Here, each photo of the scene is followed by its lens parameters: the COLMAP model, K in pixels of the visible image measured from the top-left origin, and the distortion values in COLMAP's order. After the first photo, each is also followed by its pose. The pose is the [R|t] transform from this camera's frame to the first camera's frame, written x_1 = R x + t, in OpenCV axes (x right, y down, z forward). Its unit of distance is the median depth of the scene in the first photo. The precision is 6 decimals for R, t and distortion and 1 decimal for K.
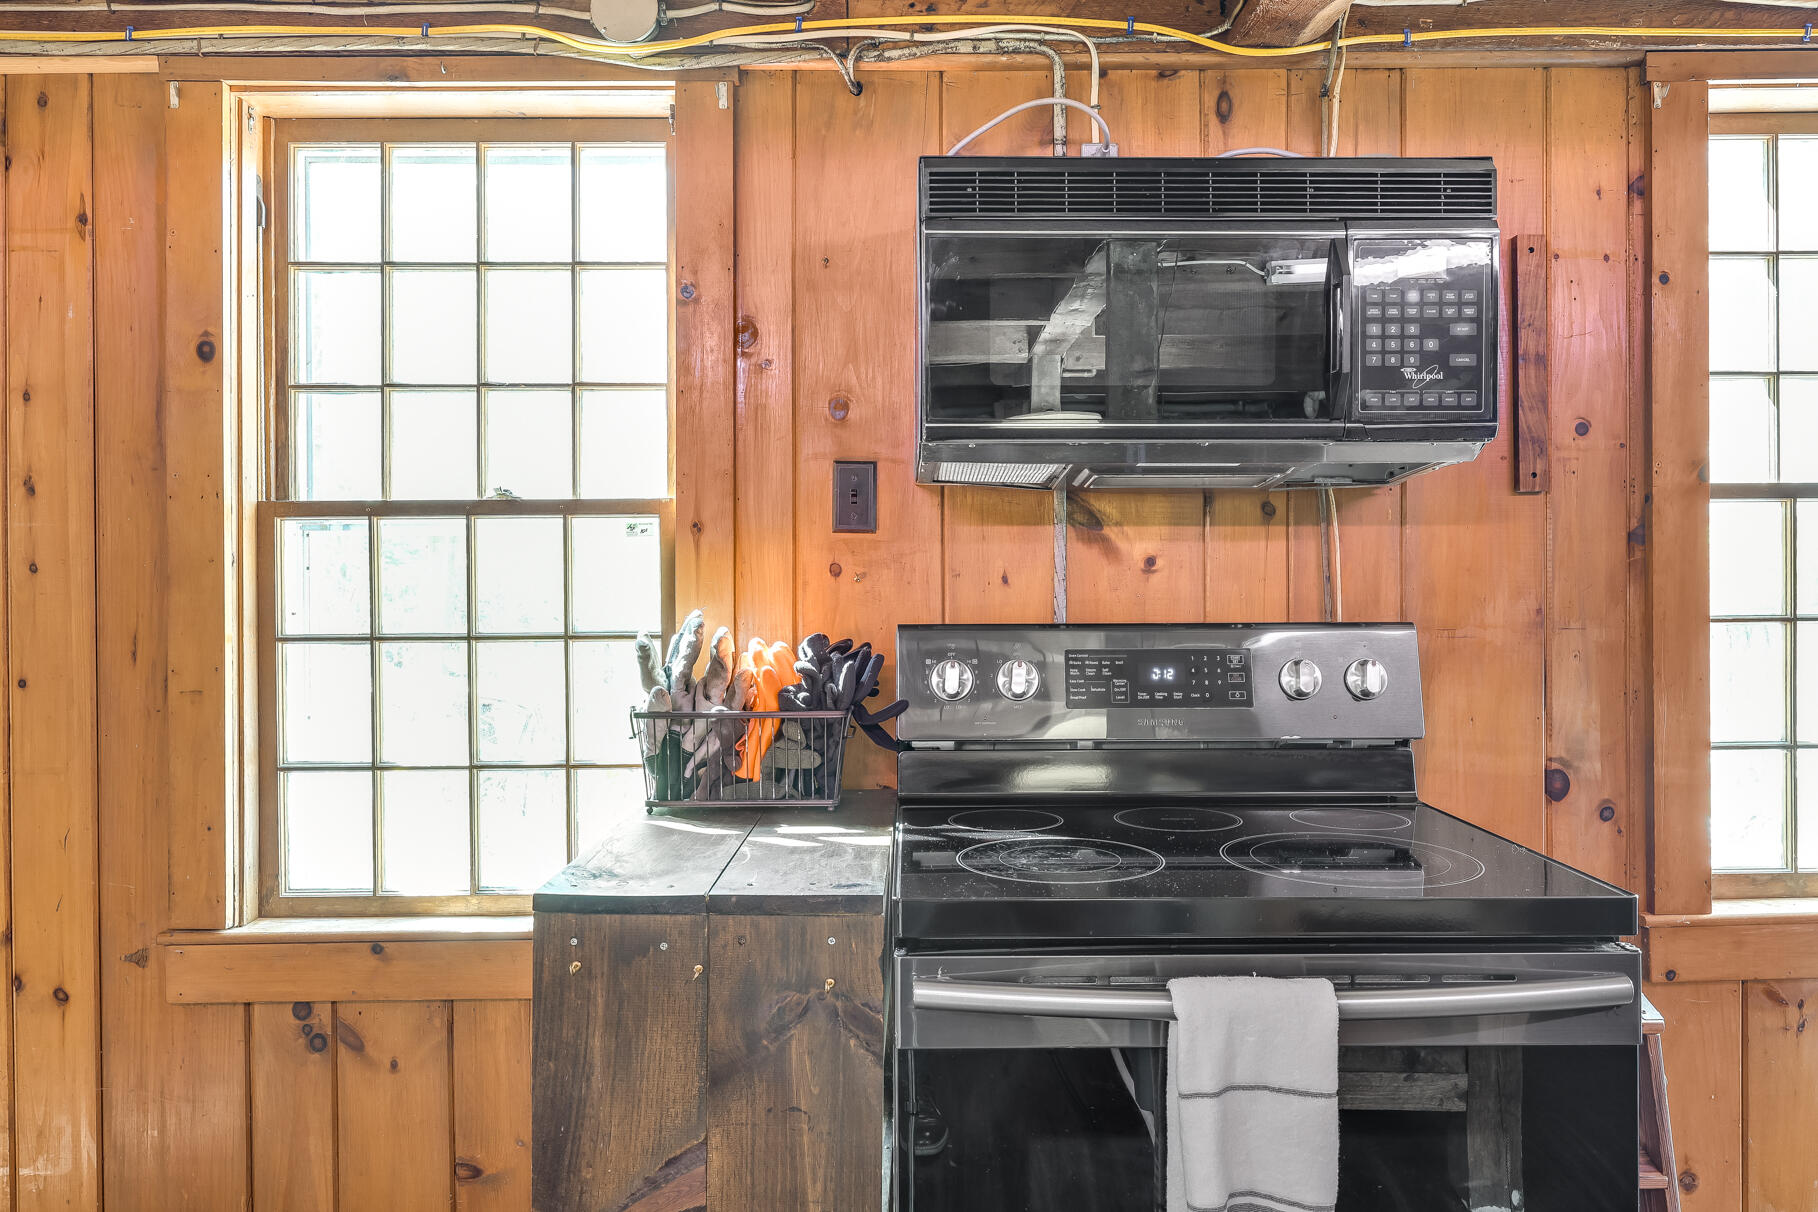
lens RADIAL K [[2287.4, 0, 908.0], [0, 2287.4, 598.0], [0, 0, 1]] dist [-0.000988, 0.000000]
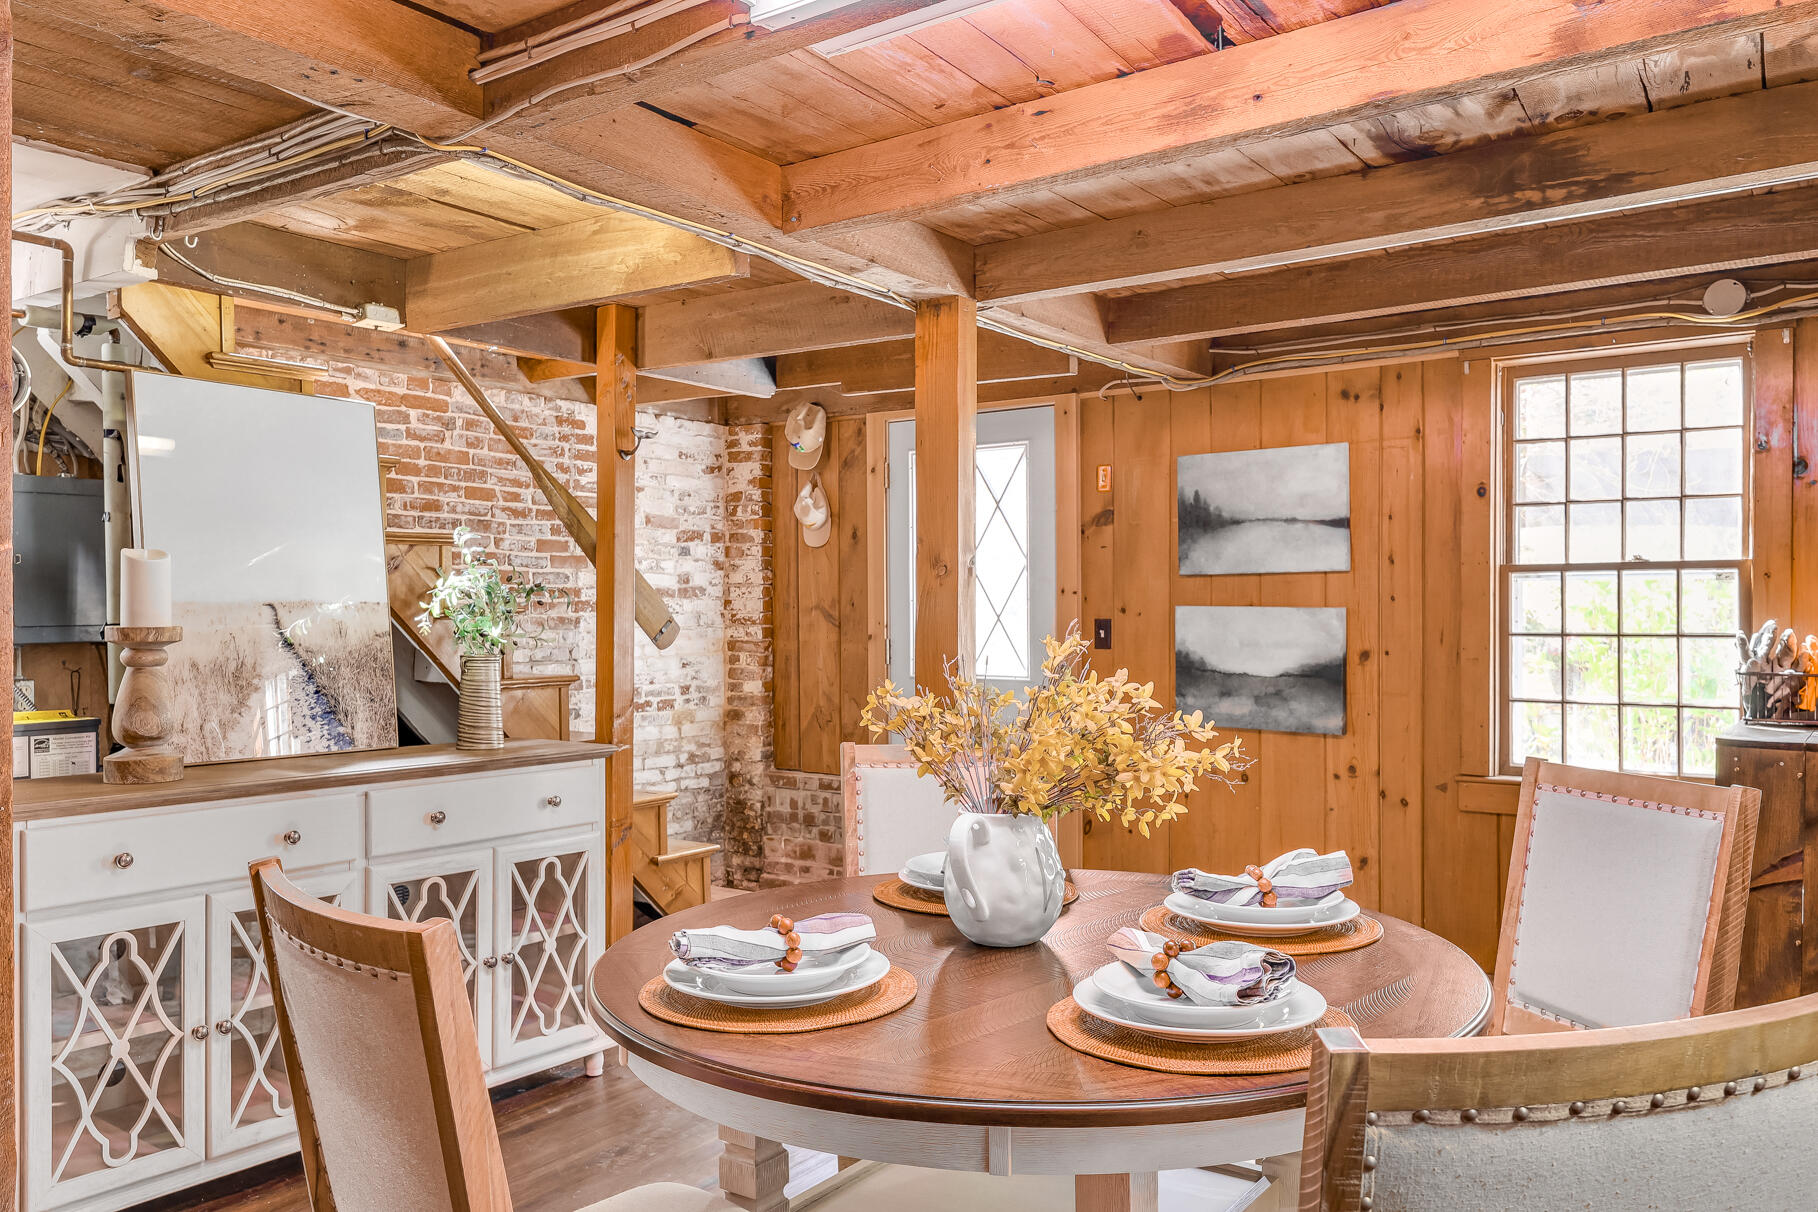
lens RADIAL K [[1342.7, 0, 899.7], [0, 1342.7, 618.6], [0, 0, 1]] dist [-0.000574, 0.002694]
pose [[0.800221, 0.007728, -0.599655, -0.003764], [-0.006647, 0.999970, 0.004016, 0.003503], [0.599668, 0.000773, 0.800249, -0.264867]]
